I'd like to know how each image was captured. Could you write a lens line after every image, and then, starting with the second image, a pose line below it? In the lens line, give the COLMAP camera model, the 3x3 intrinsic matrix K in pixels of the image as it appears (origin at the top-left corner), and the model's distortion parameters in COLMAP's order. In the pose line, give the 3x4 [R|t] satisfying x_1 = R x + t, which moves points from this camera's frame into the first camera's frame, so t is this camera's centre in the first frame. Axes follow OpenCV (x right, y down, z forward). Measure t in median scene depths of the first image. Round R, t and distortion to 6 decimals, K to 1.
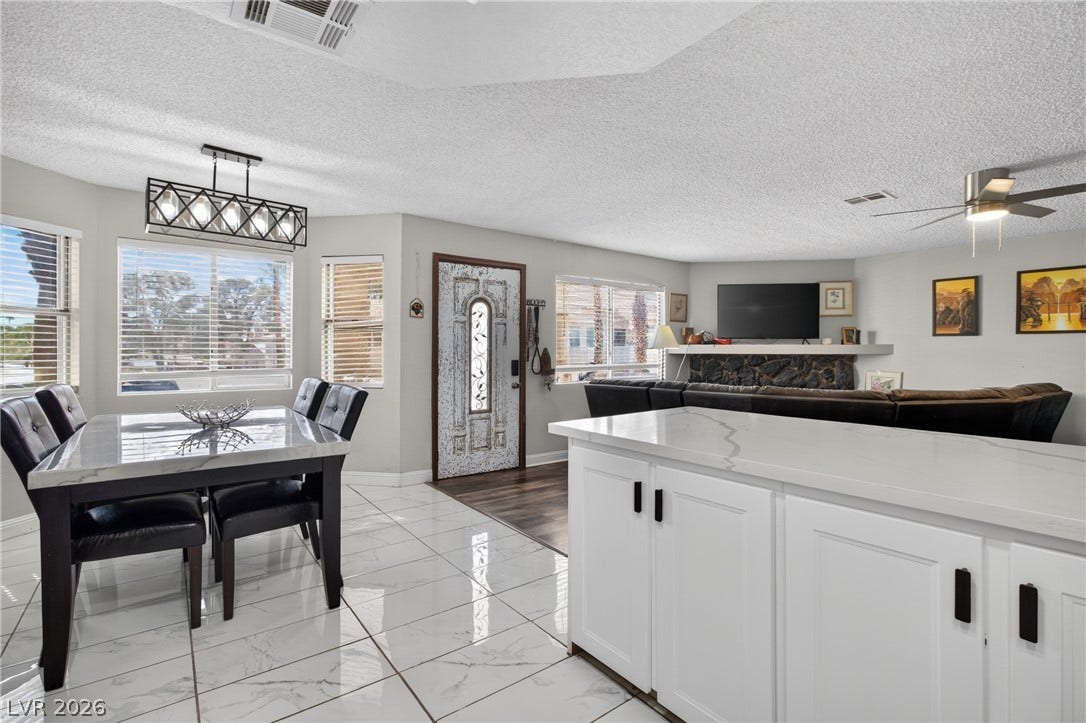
lens RADIAL K [[500.4, 0, 524.0], [0, 500.4, 353.2], [0, 0, 1]] dist [0.003888, -0.000710]
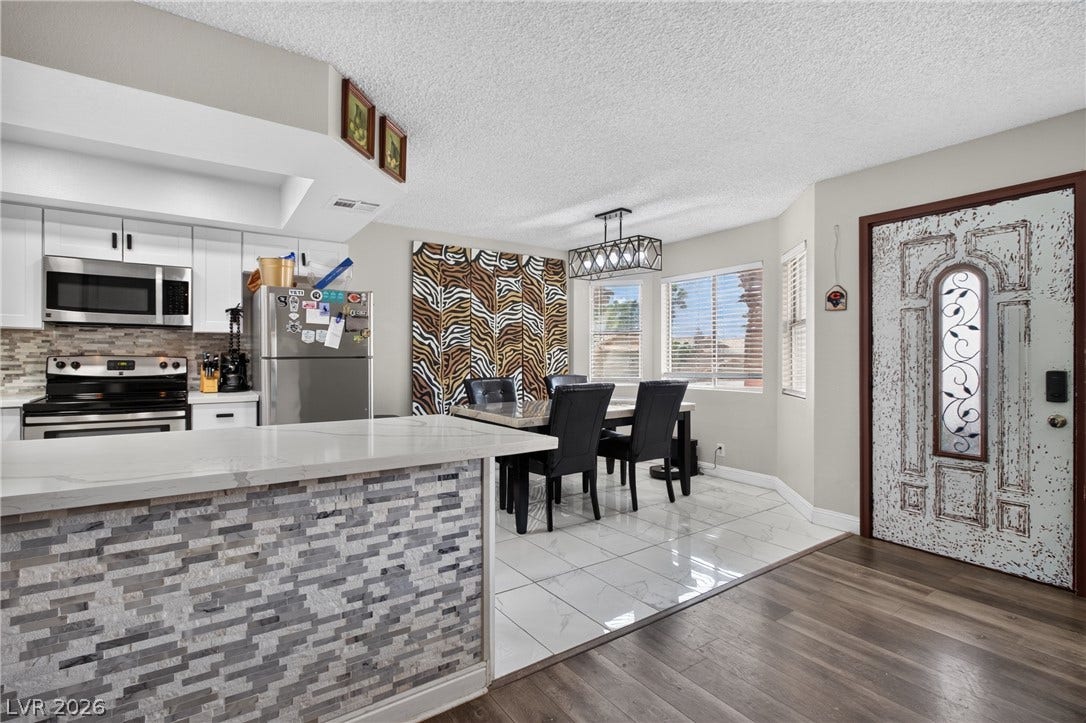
lens RADIAL K [[500.4, 0, 545.2], [0, 500.4, 354.1], [0, 0, 1]] dist [0.003888, -0.000710]
pose [[0.012266, -0.007507, -0.999897, 0.526070], [-0.002121, 0.999969, -0.007534, 0.001782], [0.999923, 0.002213, 0.012250, 0.530603]]
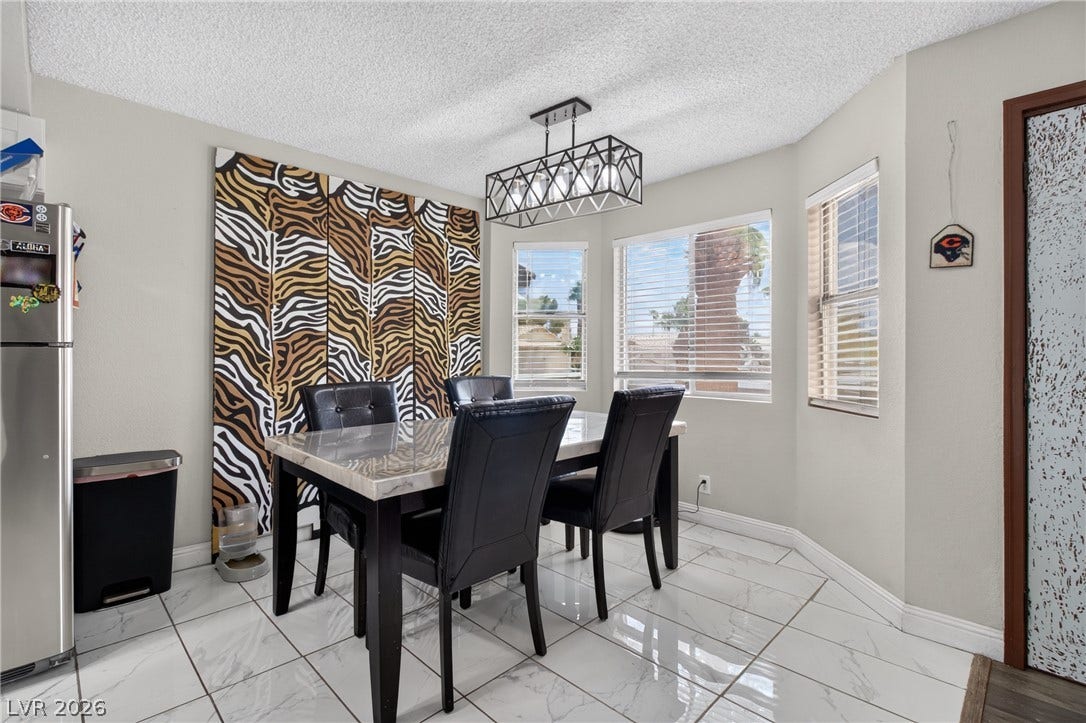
lens RADIAL K [[500.4, 0, 533.3], [0, 500.4, 351.7], [0, 0, 1]] dist [0.003888, -0.000710]
pose [[0.167698, -0.005022, -0.985826, 0.155068], [-0.005198, 0.999969, -0.005979, 0.007093], [0.985825, 0.006127, 0.167666, 0.544639]]
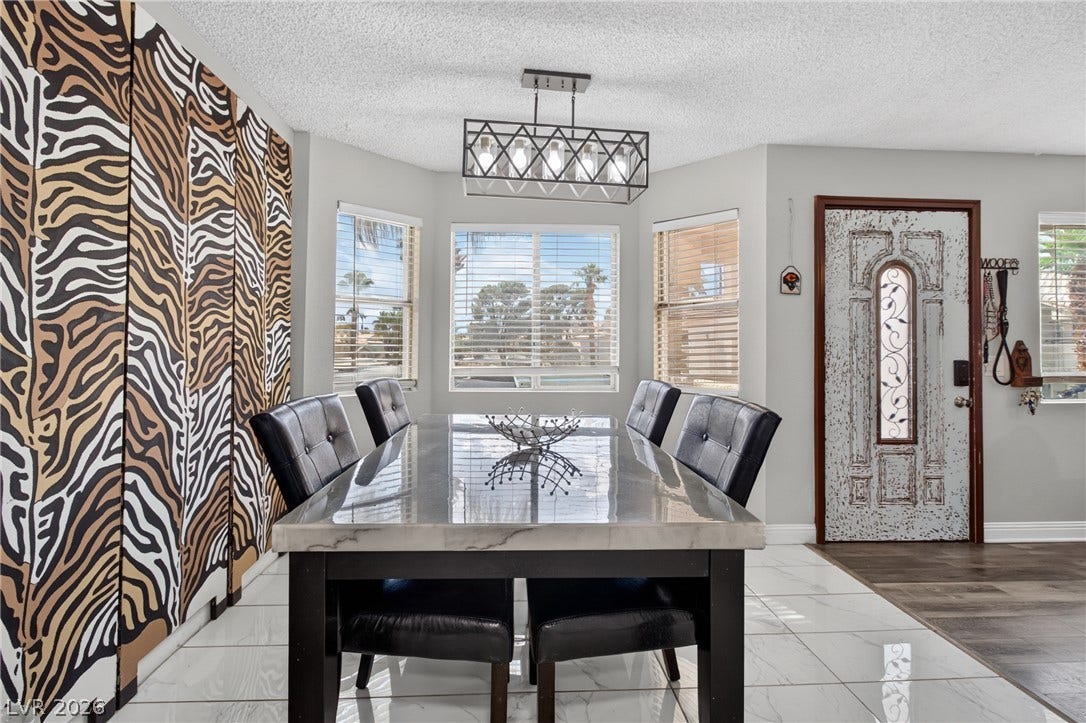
lens RADIAL K [[500.4, 0, 536.6], [0, 500.4, 338.9], [0, 0, 1]] dist [0.003888, -0.000710]
pose [[0.845156, -0.006193, -0.534484, -0.138825], [-0.007524, 0.999696, -0.023481, 0.006625], [0.534466, 0.023866, 0.844853, 0.240308]]
